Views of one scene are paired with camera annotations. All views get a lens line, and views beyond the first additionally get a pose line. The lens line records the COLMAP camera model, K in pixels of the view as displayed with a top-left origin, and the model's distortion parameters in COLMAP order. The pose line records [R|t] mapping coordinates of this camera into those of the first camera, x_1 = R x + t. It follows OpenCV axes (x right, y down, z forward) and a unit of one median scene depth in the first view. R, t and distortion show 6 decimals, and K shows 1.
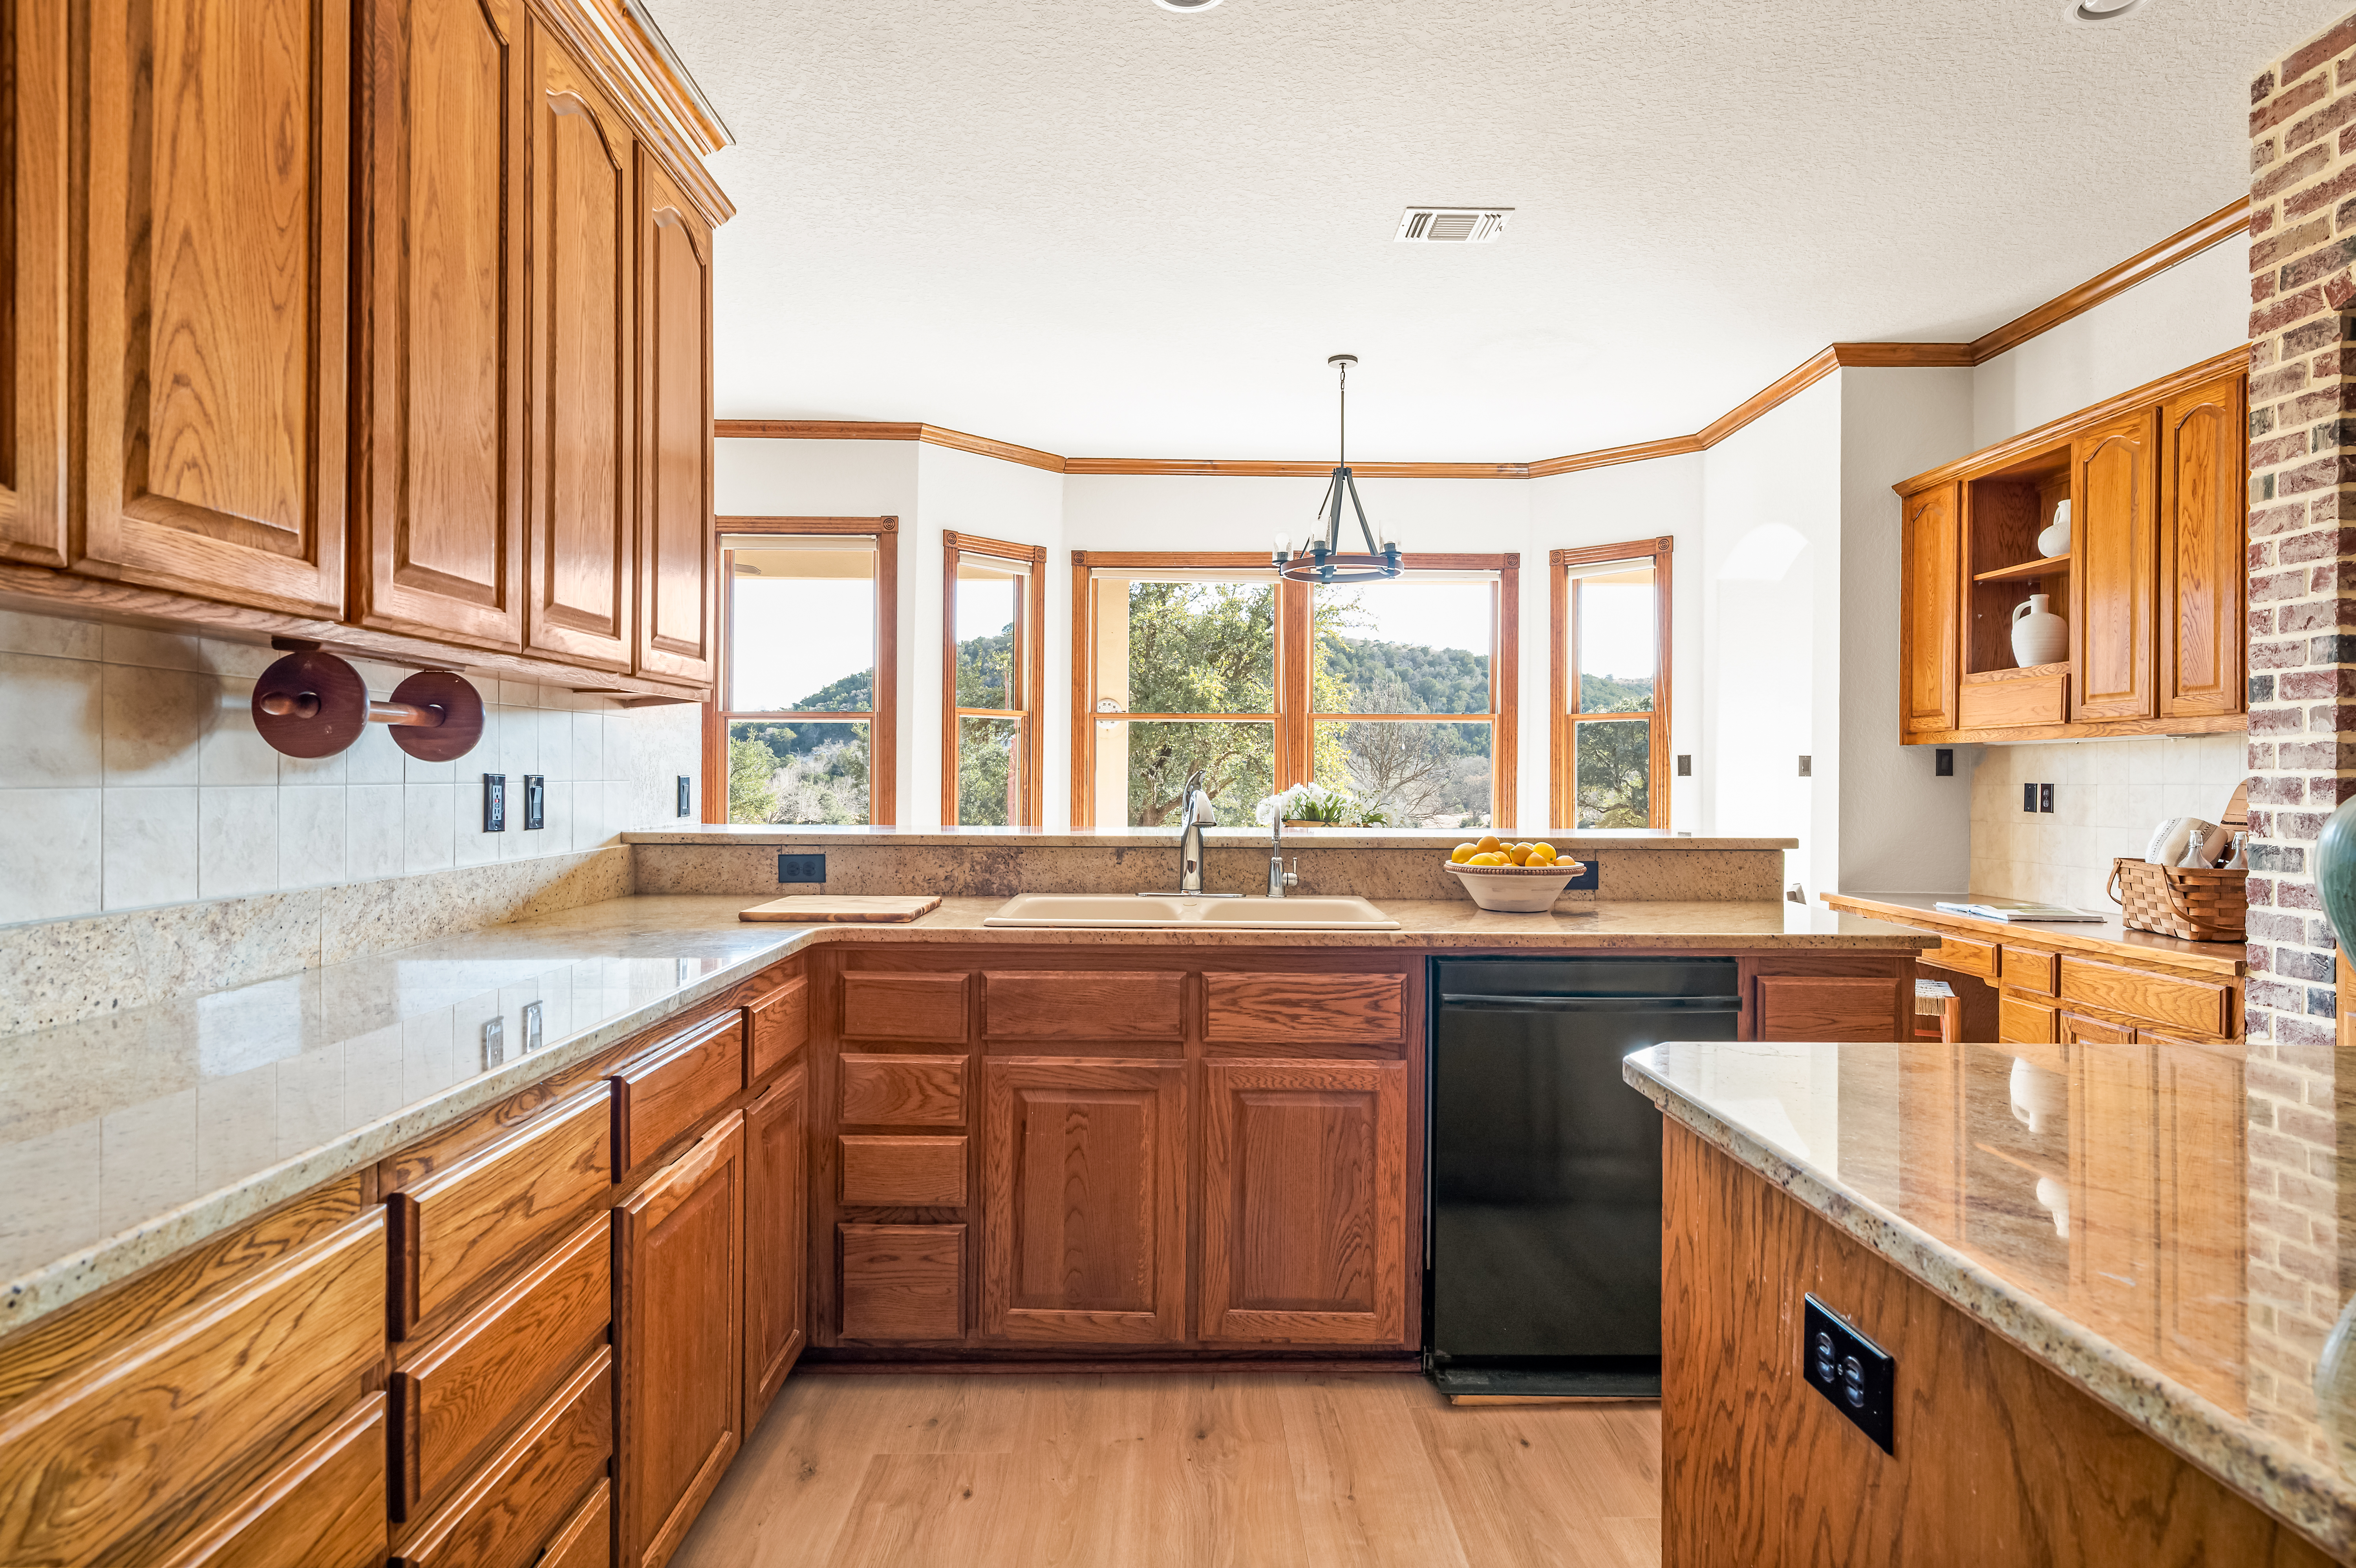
lens RADIAL K [[1260.1, 0, 1178.8], [0, 1260.1, 773.1], [0, 0, 1]] dist [0.005286, -0.001765]
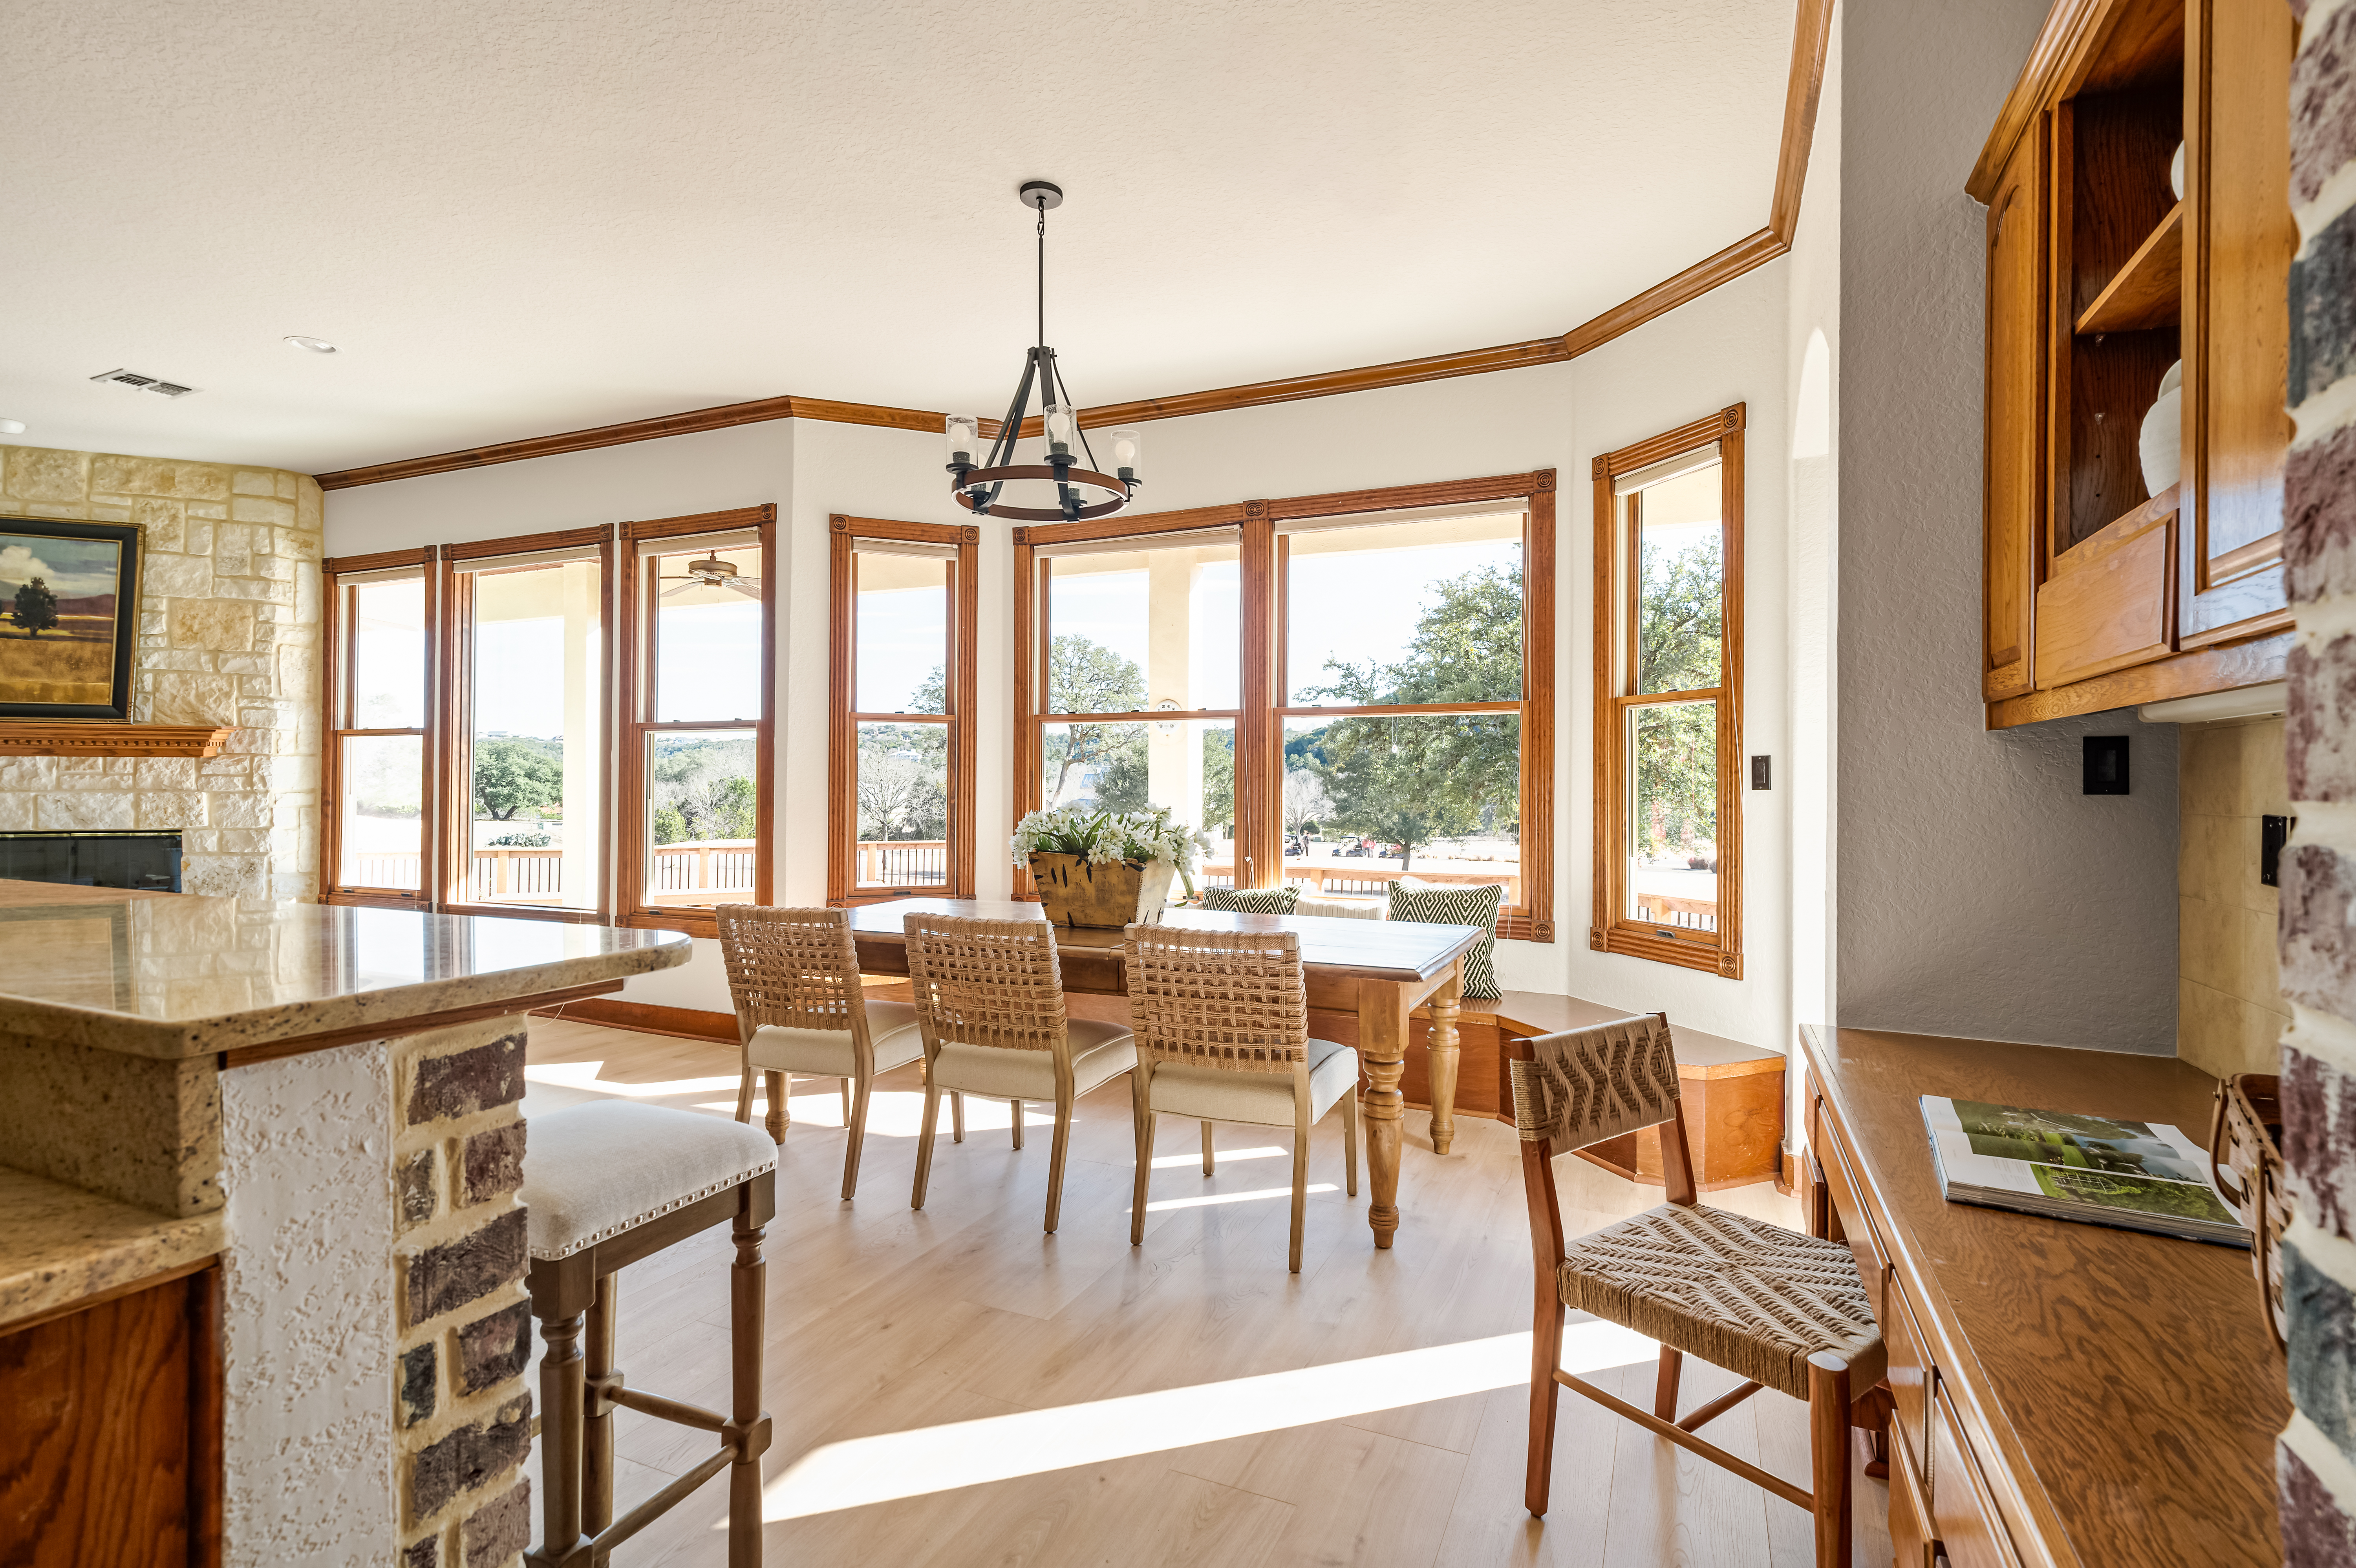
lens RADIAL K [[1121.4, 0, 1183.5], [0, 1121.4, 779.3], [0, 0, 1]] dist [0.004585, -0.000578]
pose [[0.908582, -0.003795, -0.417689, 0.791158], [0.002928, 0.999992, -0.002718, -0.005742], [0.417696, 0.001247, 0.908586, 0.819116]]
